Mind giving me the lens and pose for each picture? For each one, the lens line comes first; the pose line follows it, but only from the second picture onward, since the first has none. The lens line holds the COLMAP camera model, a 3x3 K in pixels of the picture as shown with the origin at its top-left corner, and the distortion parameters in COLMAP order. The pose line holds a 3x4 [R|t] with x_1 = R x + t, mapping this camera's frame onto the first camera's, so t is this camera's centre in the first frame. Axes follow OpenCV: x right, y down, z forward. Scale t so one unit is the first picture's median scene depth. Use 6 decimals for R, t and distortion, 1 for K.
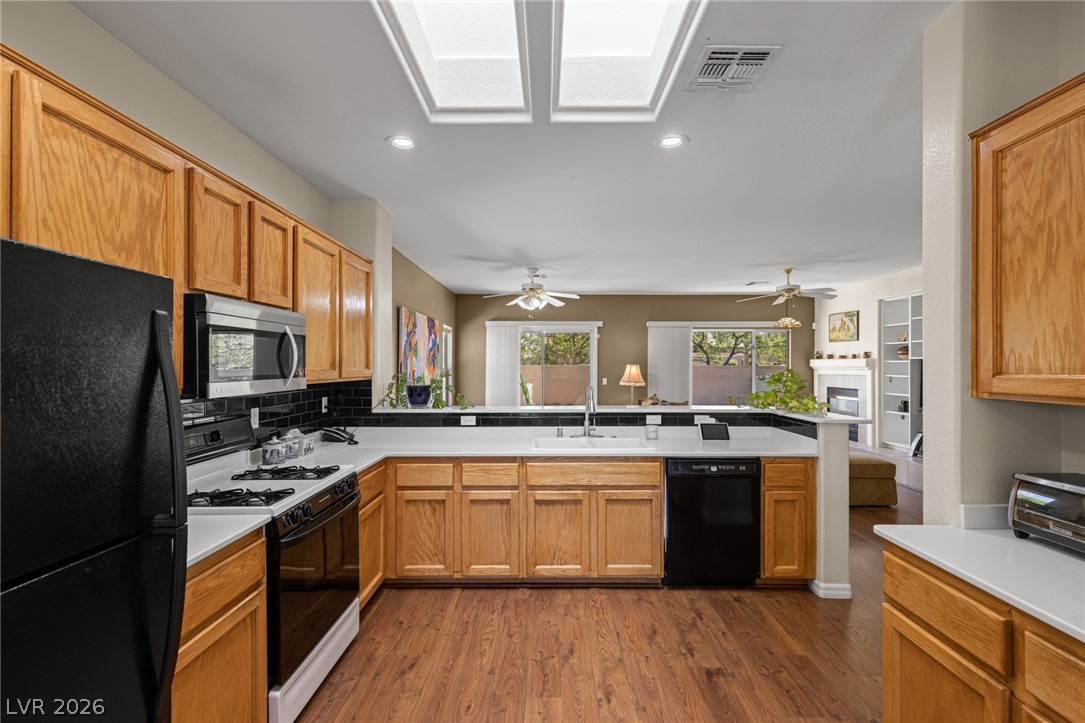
lens RADIAL K [[486.1, 0, 543.4], [0, 486.1, 363.4], [0, 0, 1]] dist [0.003109, 0.000058]
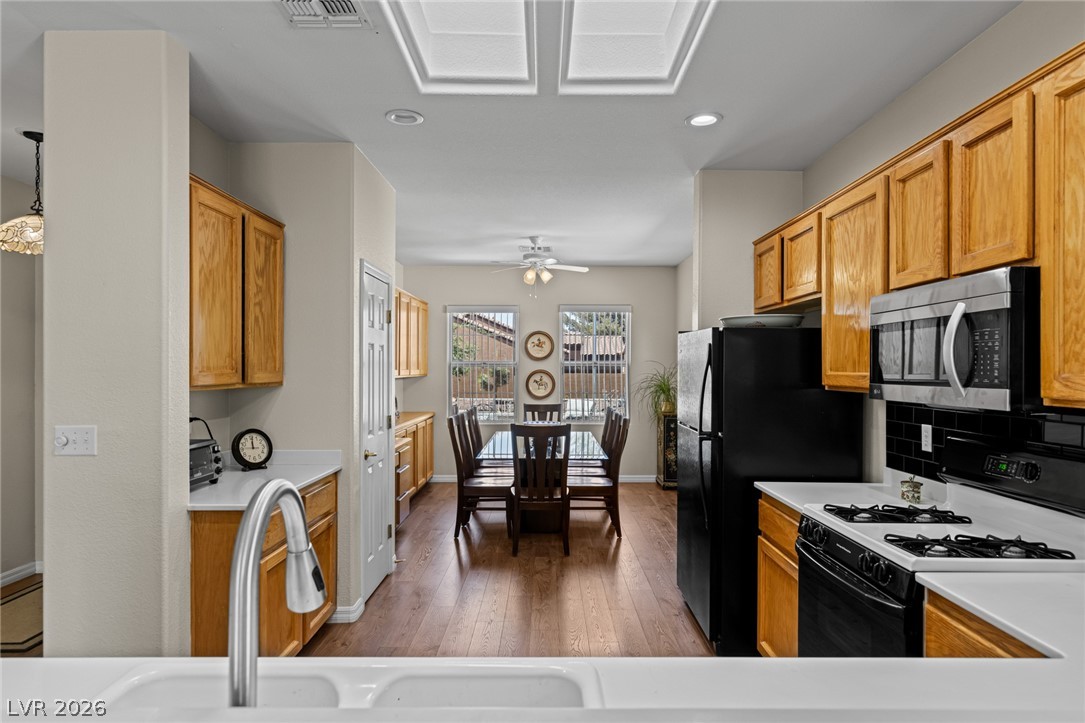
lens RADIAL K [[674.1, 0, 542.1], [0, 674.1, 362.6], [0, 0, 1]] dist [0.025638, 0.000786]
pose [[-0.999867, 0.004153, -0.015784, 0.017851], [0.004289, 0.999954, -0.008554, 0.003874], [0.015748, -0.008620, -0.999839, 1.923440]]
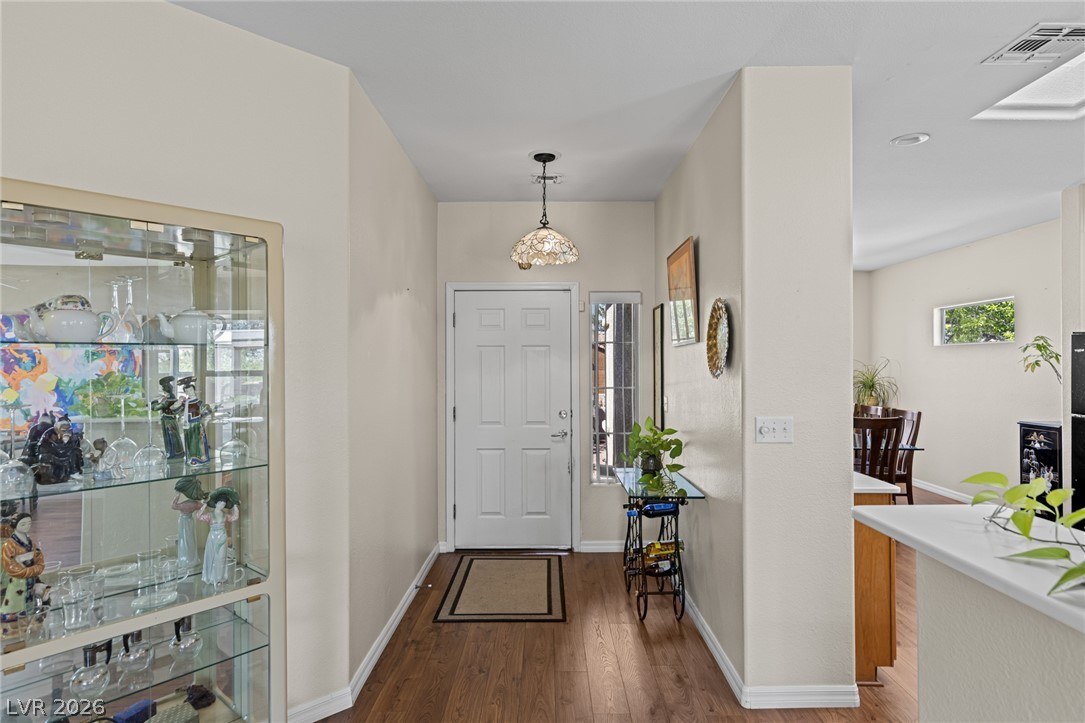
lens RADIAL K [[621.3, 0, 543.6], [0, 621.3, 360.8], [0, 0, 1]] dist [0.002228, 0.000175]
pose [[-0.999994, 0.003298, -0.000837, 1.190357], [0.003302, 0.999982, -0.005089, -0.003820], [0.000821, -0.005092, -0.999987, 1.940245]]
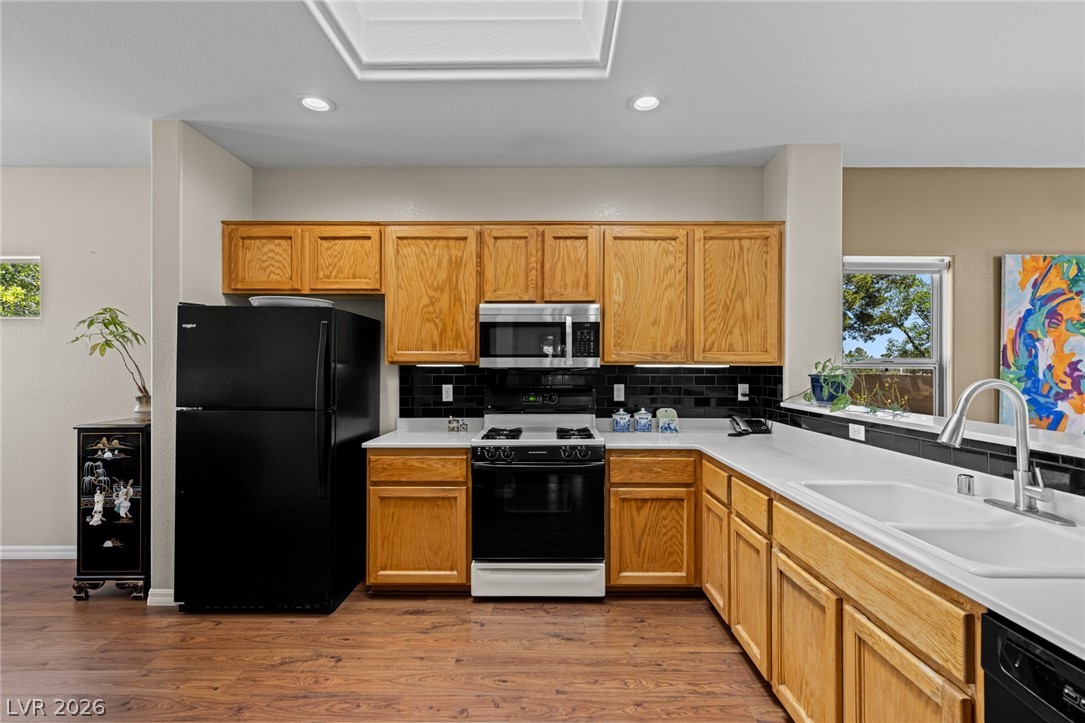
lens RADIAL K [[486.1, 0, 545.2], [0, 486.1, 367.6], [0, 0, 1]] dist [0.003109, 0.000058]
pose [[0.000241, 0.005178, -0.999987, 0.757754], [0.001254, 0.999986, 0.005179, 0.051183], [0.999999, -0.001255, 0.000234, 0.974260]]
